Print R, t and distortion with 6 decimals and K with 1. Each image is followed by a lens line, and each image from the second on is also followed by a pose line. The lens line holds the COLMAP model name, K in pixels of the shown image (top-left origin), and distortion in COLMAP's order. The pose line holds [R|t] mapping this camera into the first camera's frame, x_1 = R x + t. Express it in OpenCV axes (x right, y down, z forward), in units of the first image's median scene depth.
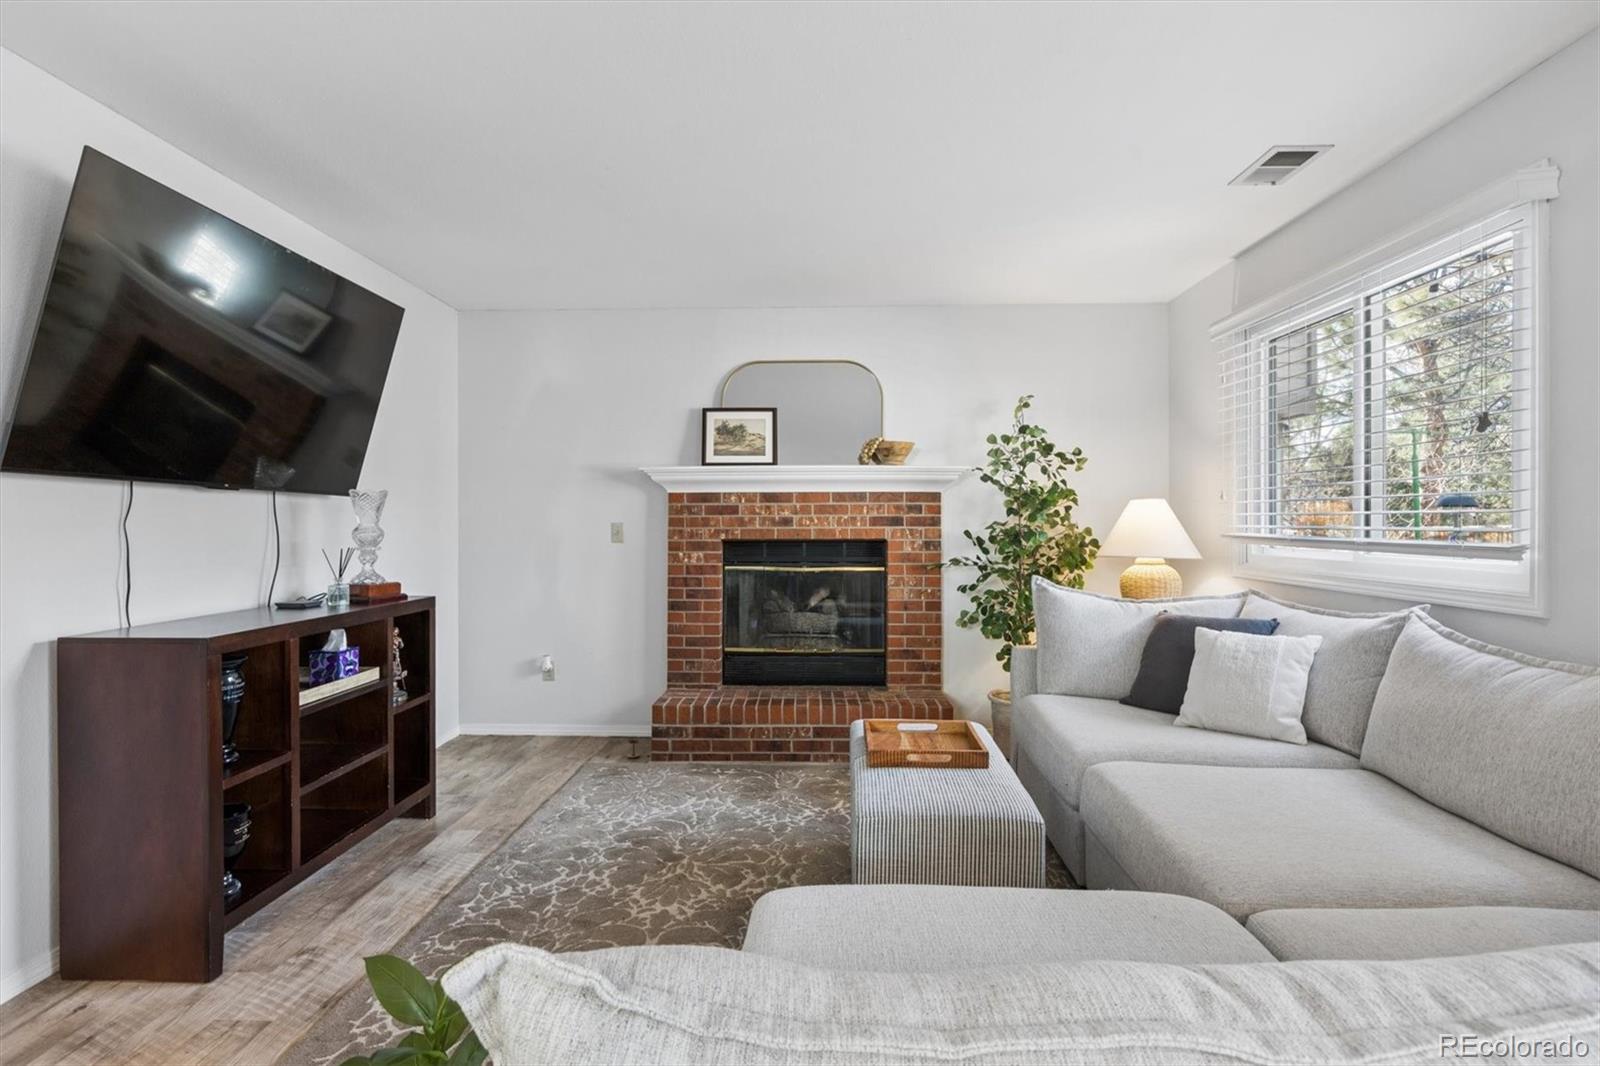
lens RADIAL K [[821.4, 0, 795.4], [0, 821.4, 521.9], [0, 0, 1]] dist [0.006870, 0.000553]
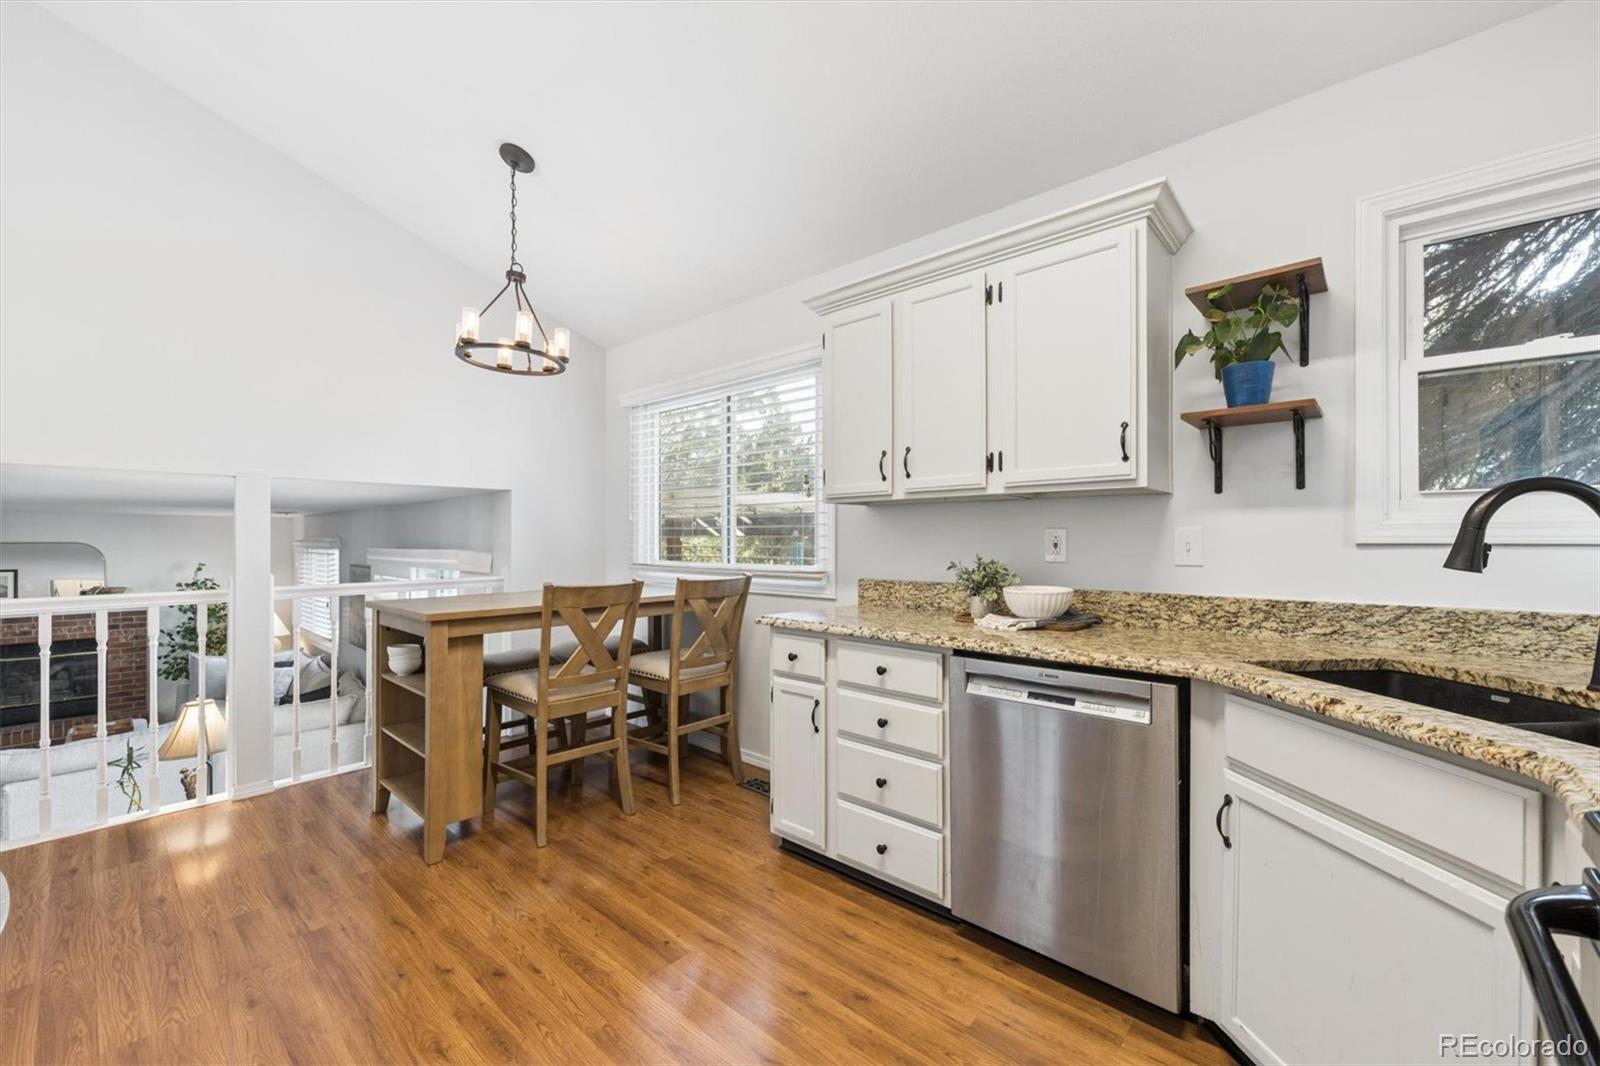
lens RADIAL K [[640.3, 0, 792.2], [0, 640.3, 539.6], [0, 0, 1]] dist [0.000520, 0.000317]
pose [[0.650210, 0.003678, 0.759746, 0.013212], [0.000370, 0.999987, -0.005157, -0.199421], [-0.759754, 0.003634, 0.650200, -1.214111]]
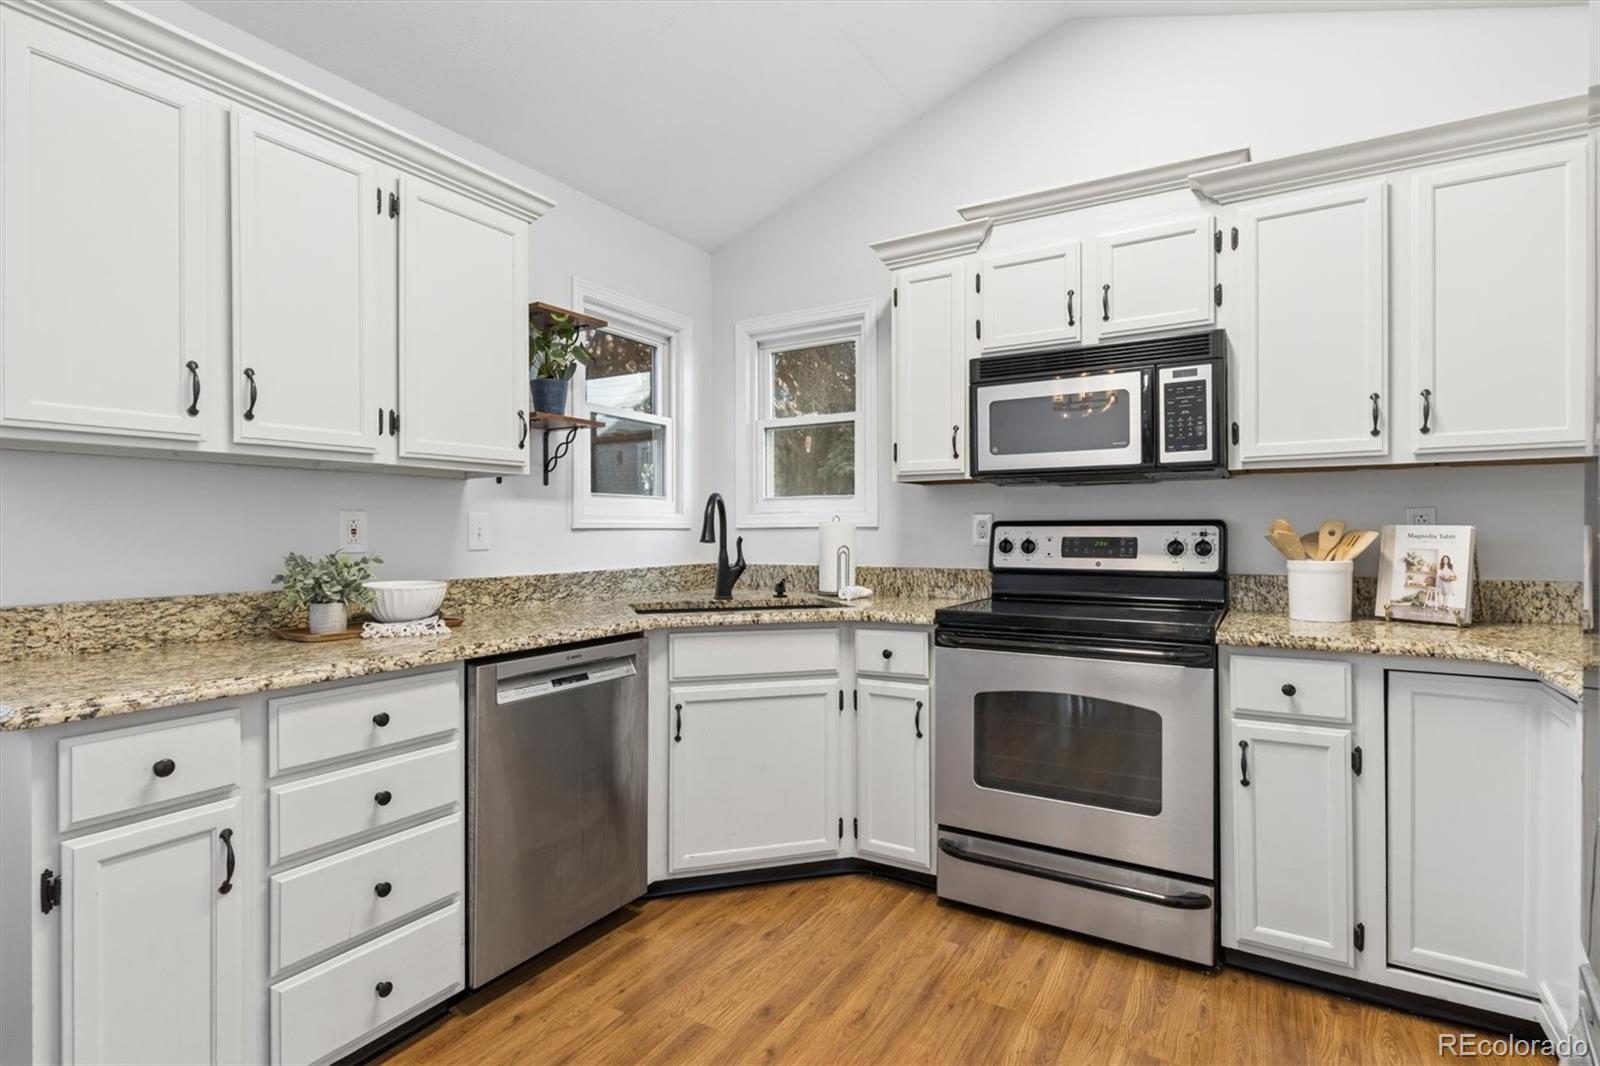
lens RADIAL K [[777.9, 0, 793.9], [0, 777.9, 532.3], [0, 0, 1]] dist [0.003627, 0.001098]
pose [[-0.863092, 0.005091, 0.505021, 0.046471], [0.007738, 0.999965, 0.003145, -0.196433], [-0.504988, 0.006622, -0.863101, -0.772062]]
